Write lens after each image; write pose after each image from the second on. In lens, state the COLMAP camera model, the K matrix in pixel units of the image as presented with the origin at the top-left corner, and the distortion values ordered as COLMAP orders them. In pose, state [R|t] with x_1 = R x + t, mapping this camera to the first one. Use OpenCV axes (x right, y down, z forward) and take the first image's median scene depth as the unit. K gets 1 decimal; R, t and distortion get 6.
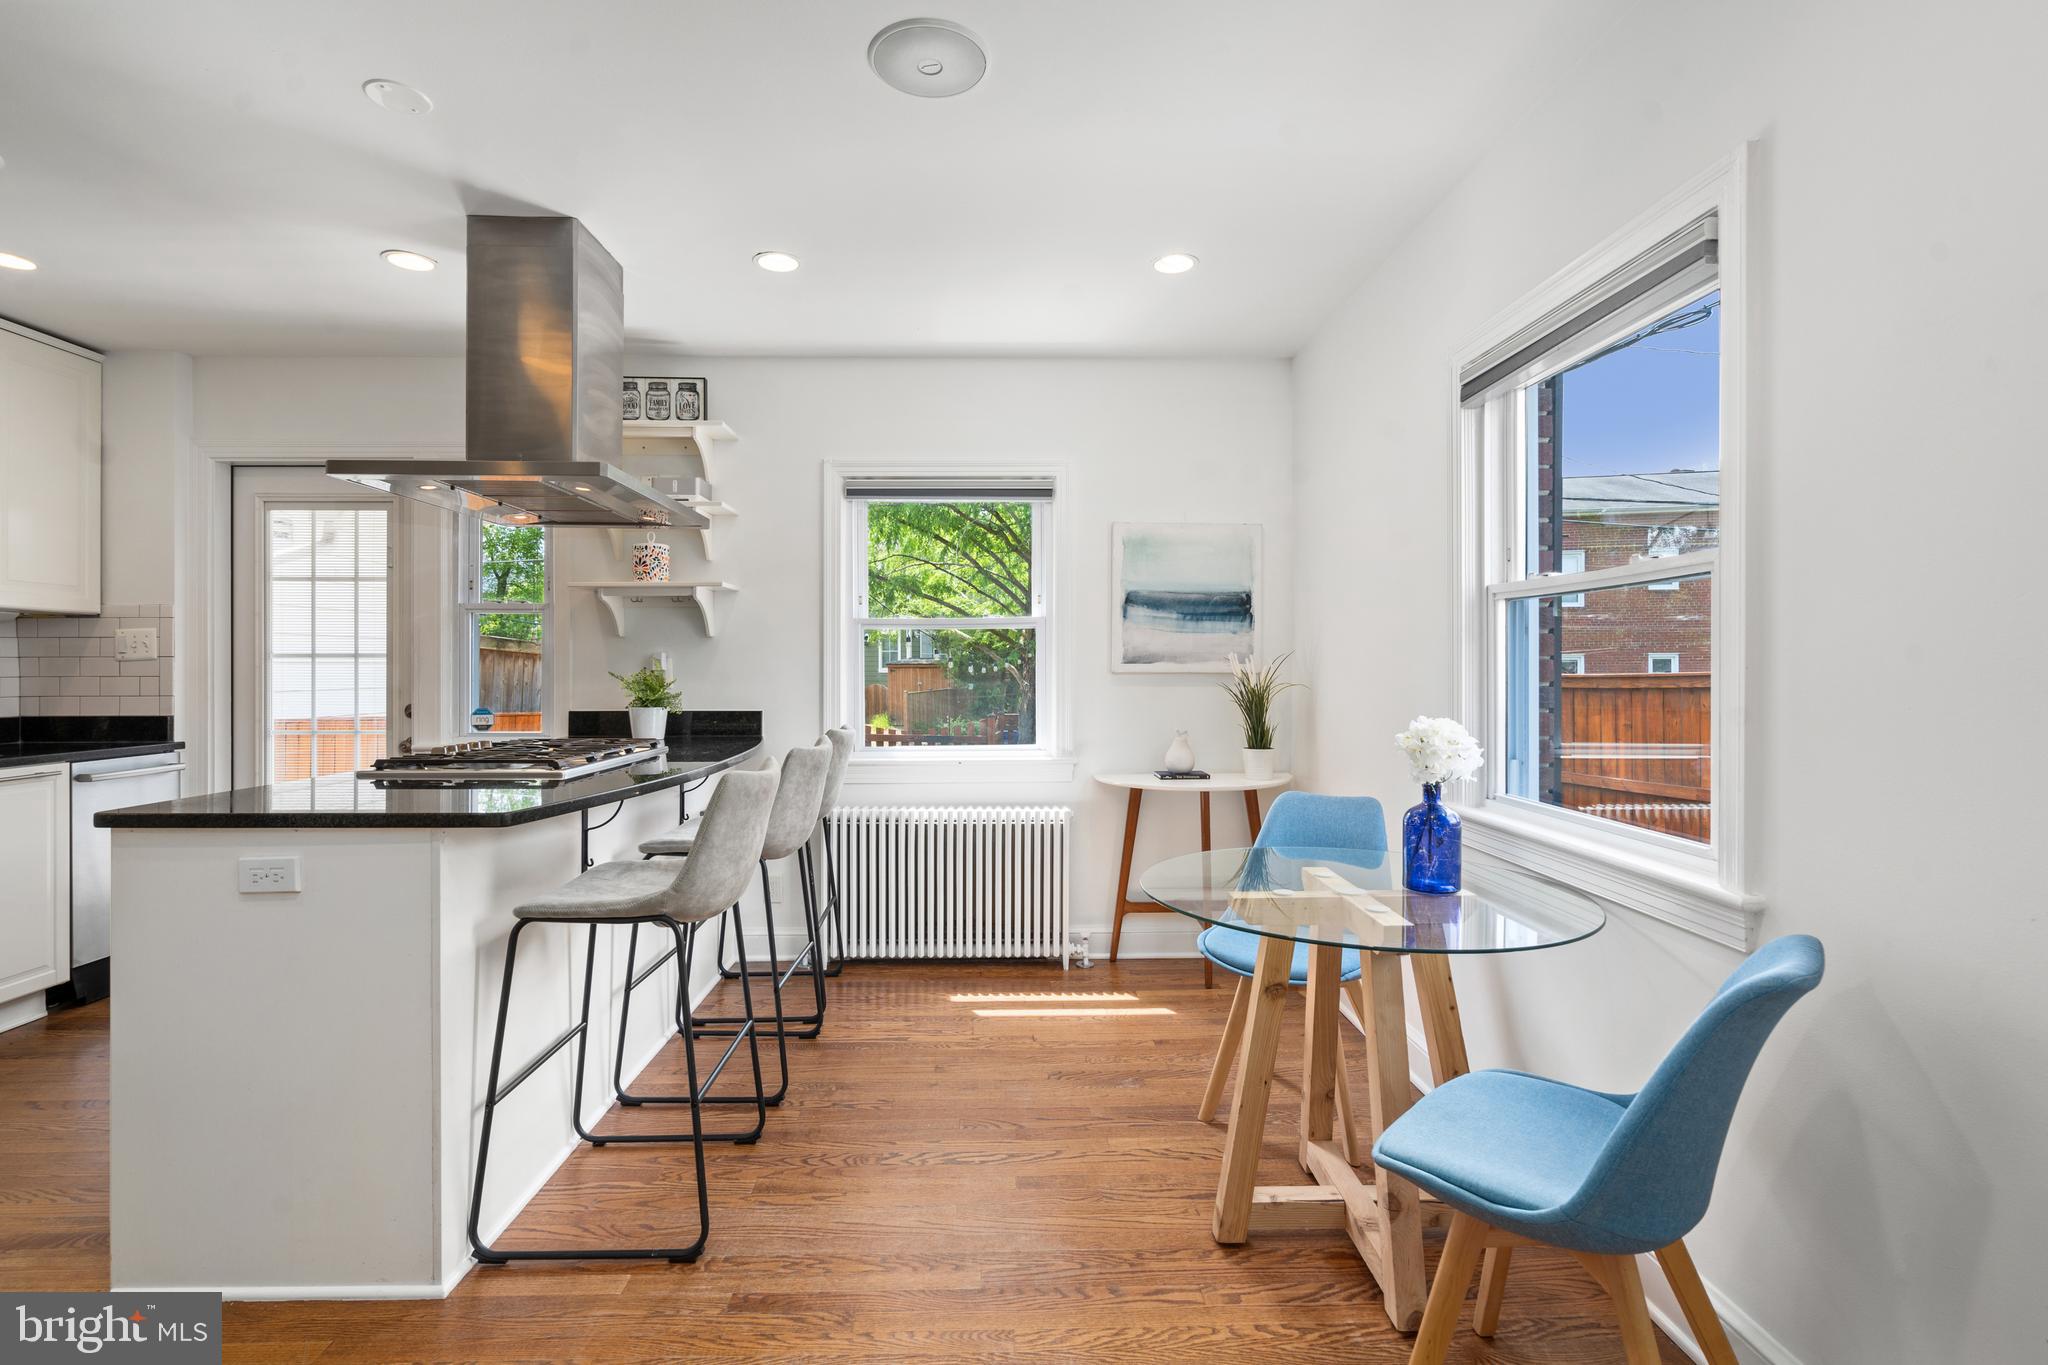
lens RADIAL K [[948.1, 0, 1019.6], [0, 948.1, 675.6], [0, 0, 1]] dist [-0.001483, 0.000181]
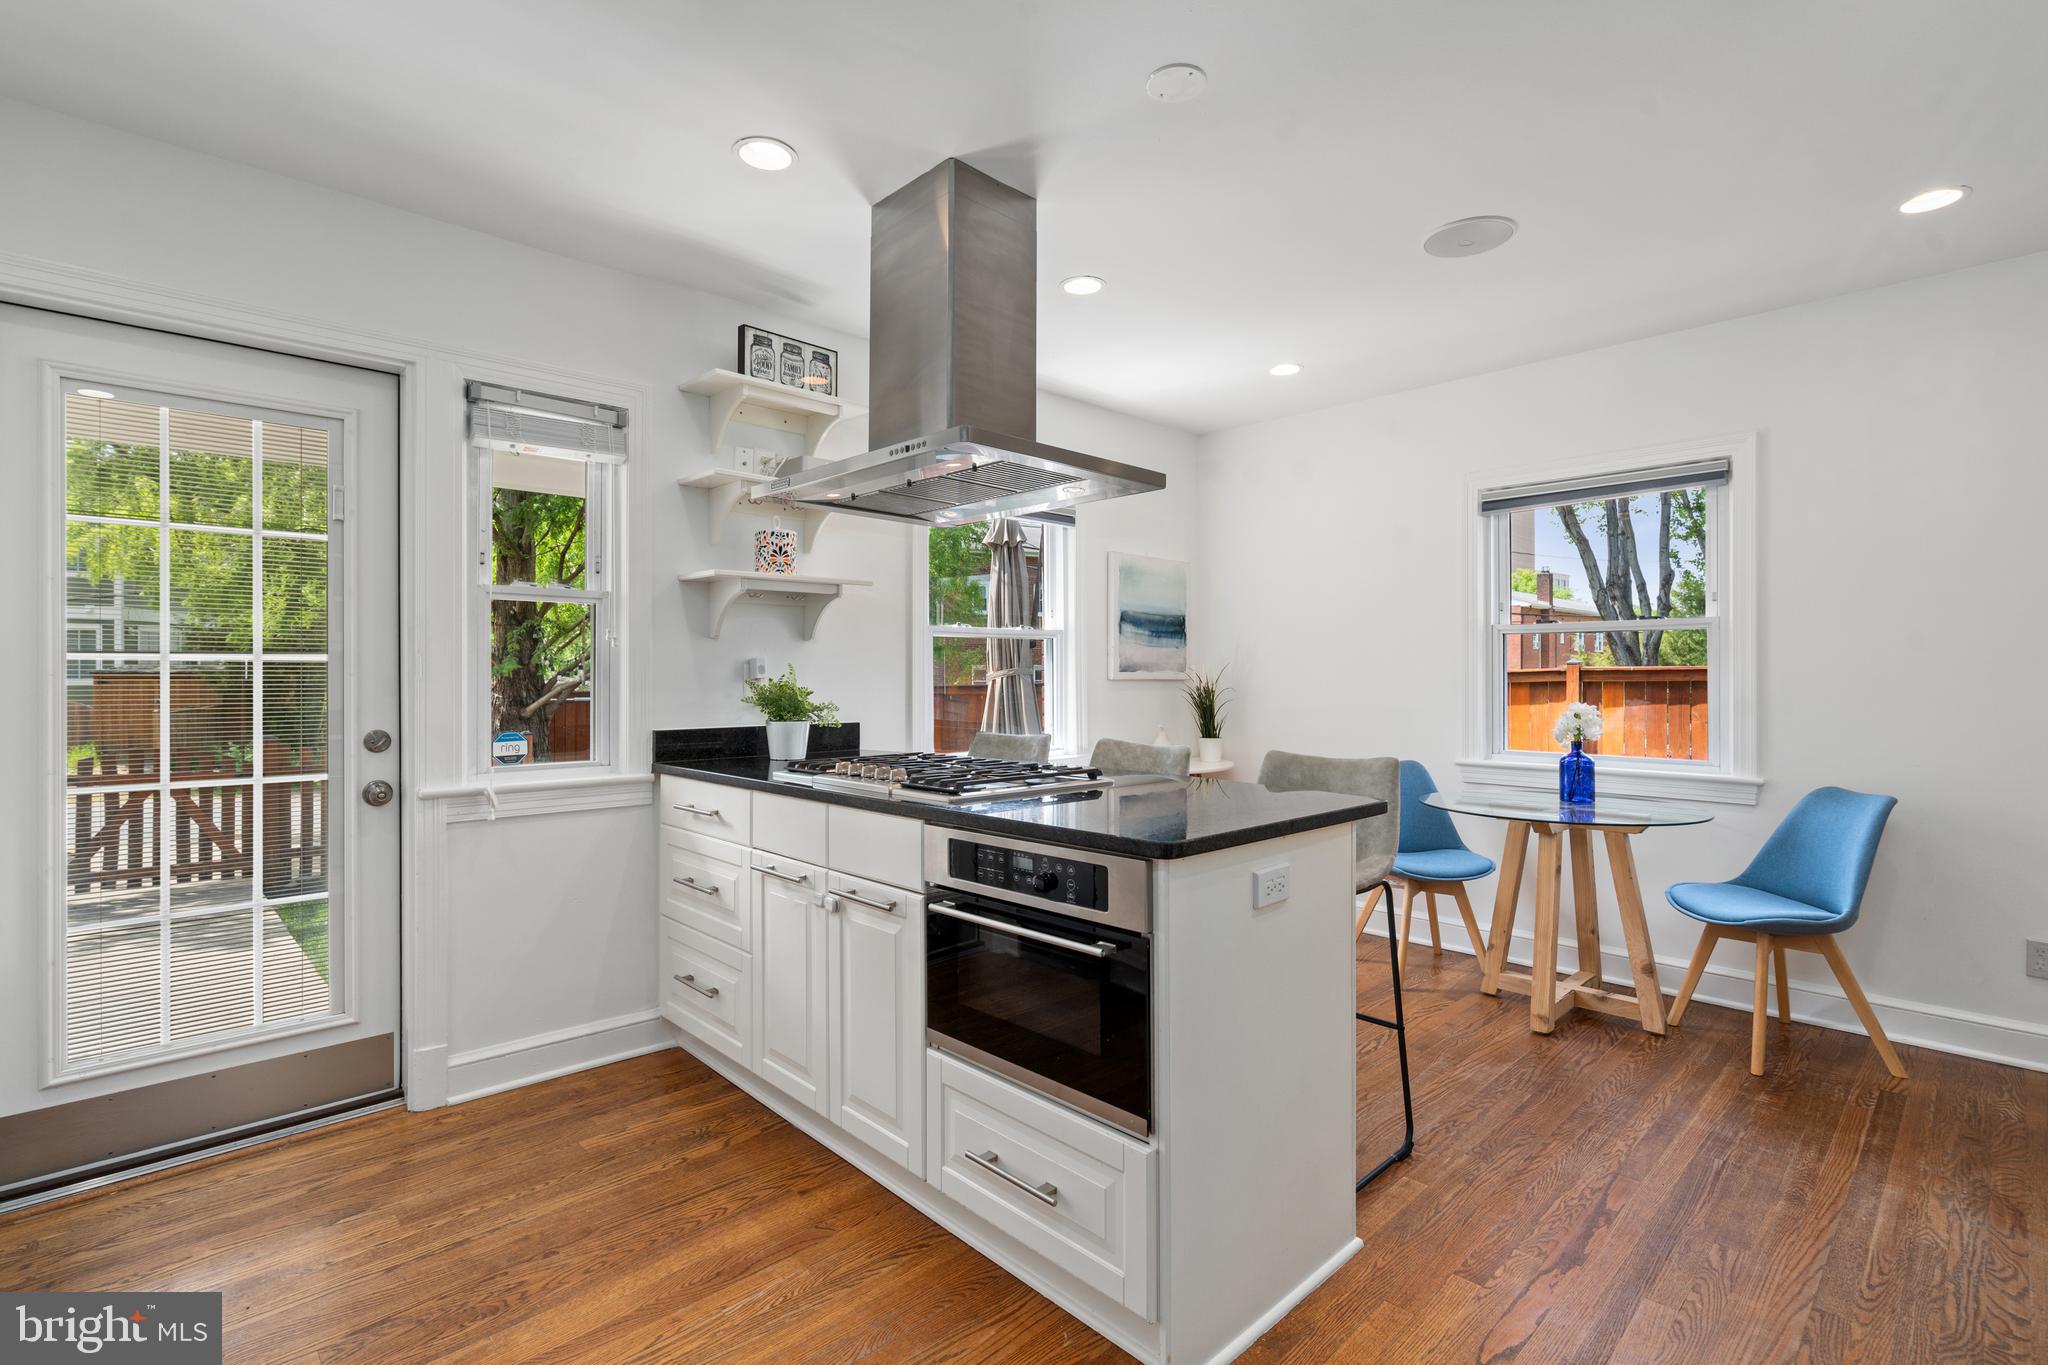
lens RADIAL K [[944.2, 0, 1024.0], [0, 944.2, 682.5], [0, 0, 1]] dist [-0.001955, -0.000479]
pose [[0.736134, -0.004812, 0.676819, -0.789580], [0.007830, 0.999968, -0.001407, 0.001195], [-0.676791, 0.006335, 0.736148, 0.220734]]
